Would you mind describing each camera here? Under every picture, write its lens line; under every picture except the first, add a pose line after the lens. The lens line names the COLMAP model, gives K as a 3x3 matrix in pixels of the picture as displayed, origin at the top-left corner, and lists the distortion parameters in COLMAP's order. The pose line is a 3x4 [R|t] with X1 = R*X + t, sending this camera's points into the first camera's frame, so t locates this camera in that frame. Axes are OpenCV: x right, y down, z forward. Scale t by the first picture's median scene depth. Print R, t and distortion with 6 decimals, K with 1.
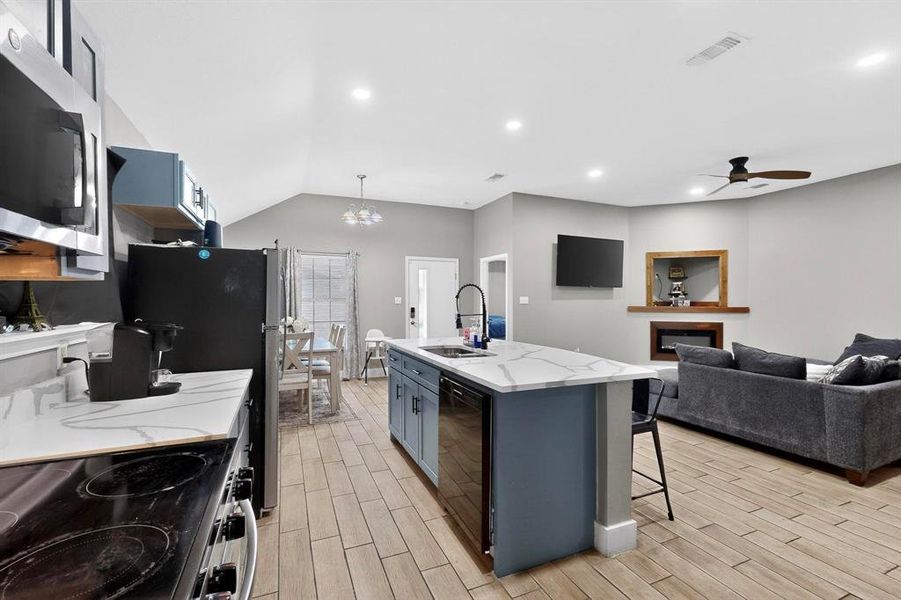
lens RADIAL K [[392.1, 0, 450.5], [0, 392.1, 300.0], [0, 0, 1]] dist [-0.000265, 0.000103]
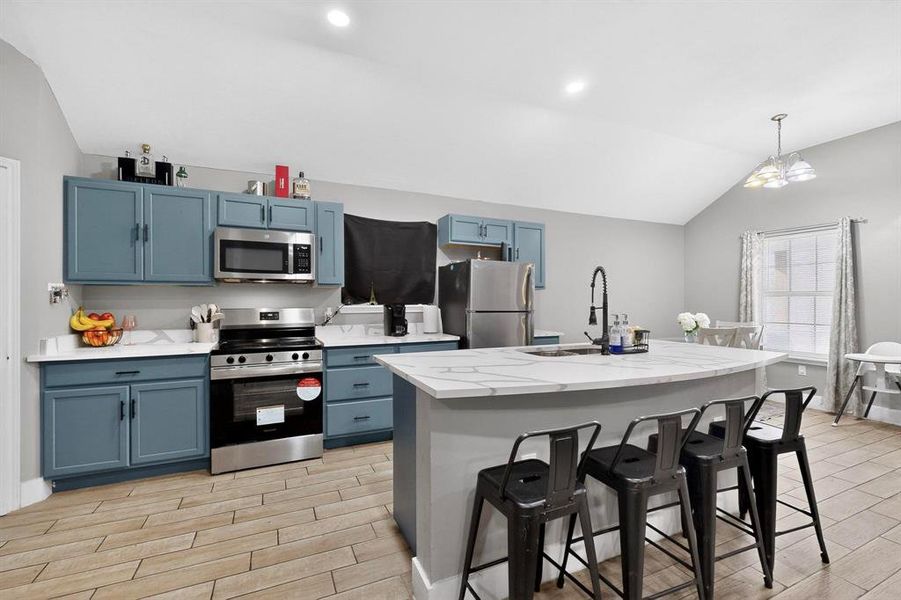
lens RADIAL K [[385.6, 0, 453.6], [0, 385.6, 303.1], [0, 0, 1]] dist [0.001780, 0.000014]
pose [[0.017032, 0.004447, -0.999845, 0.368459], [0.001893, 0.999988, 0.004479, 0.011419], [0.999853, -0.001969, 0.017024, 0.310615]]
